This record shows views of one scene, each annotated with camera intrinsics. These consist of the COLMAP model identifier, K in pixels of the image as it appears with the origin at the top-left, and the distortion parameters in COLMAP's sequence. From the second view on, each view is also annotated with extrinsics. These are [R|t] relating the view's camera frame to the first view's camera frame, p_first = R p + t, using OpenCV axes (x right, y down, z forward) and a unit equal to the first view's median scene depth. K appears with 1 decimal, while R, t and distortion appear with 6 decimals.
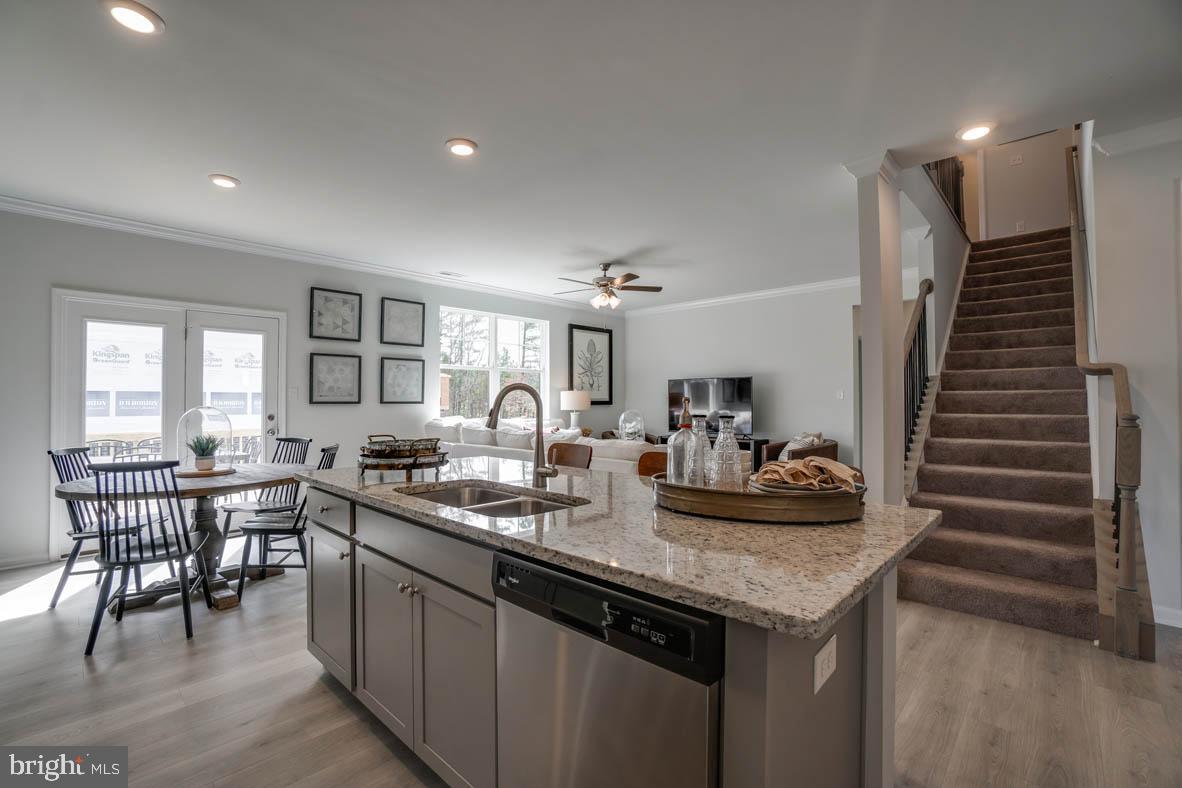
lens RADIAL K [[515.4, 0, 585.6], [0, 515.4, 394.3], [0, 0, 1]] dist [-0.045678, 0.006325]
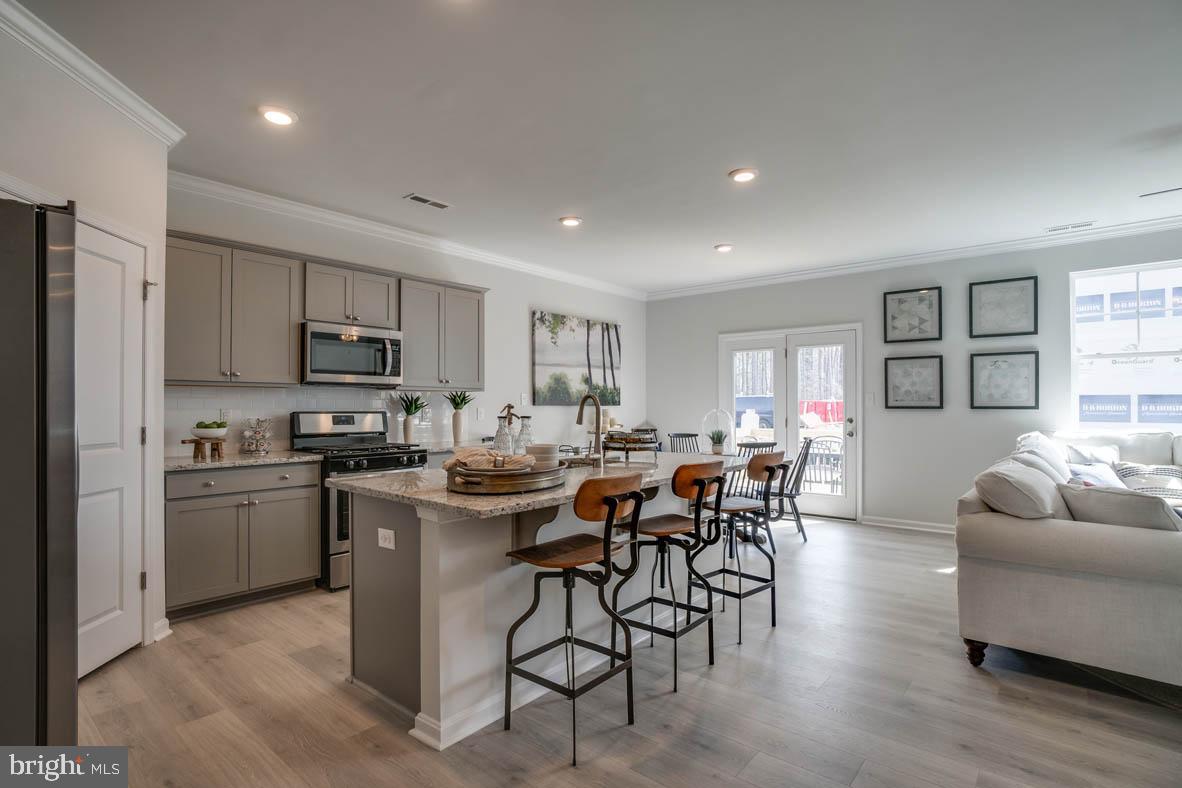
lens RADIAL K [[567.1, 0, 590.1], [0, 567.1, 400.4], [0, 0, 1]] dist [-0.019577, -0.000052]
pose [[0.090198, -0.007647, -0.995894, 0.505810], [0.012466, 0.999901, -0.006548, 0.003063], [0.995846, -0.011824, 0.090284, 0.302449]]
